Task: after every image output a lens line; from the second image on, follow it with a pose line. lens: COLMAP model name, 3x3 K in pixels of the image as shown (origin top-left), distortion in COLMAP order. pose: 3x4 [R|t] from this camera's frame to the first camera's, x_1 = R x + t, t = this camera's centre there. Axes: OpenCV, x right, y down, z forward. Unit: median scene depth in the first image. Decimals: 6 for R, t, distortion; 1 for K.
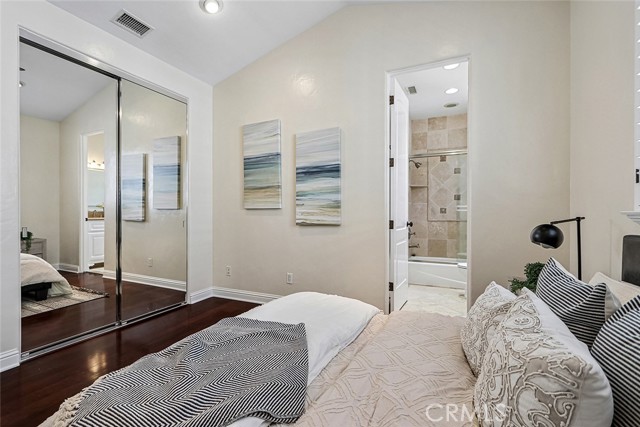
lens RADIAL K [[292.3, 0, 314.0], [0, 292.3, 212.3], [0, 0, 1]] dist [-0.001180, -0.000682]
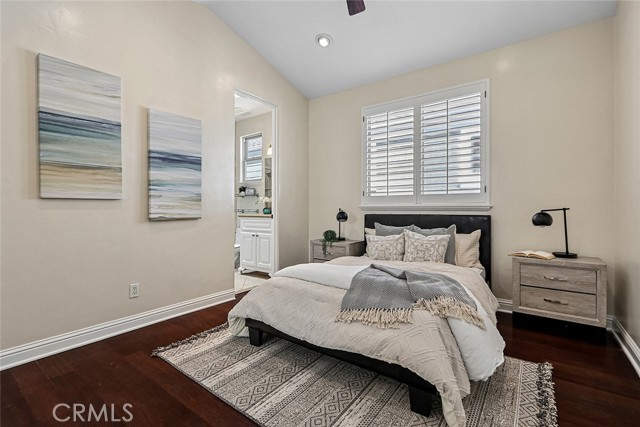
lens RADIAL K [[292.3, 0, 314.0], [0, 292.3, 212.3], [0, 0, 1]] dist [-0.001180, -0.000682]
pose [[0.197796, -0.013183, 0.980154, -0.774483], [-0.000386, 0.999908, 0.013527, 0.009050], [-0.980243, -0.003054, 0.197773, 0.395414]]
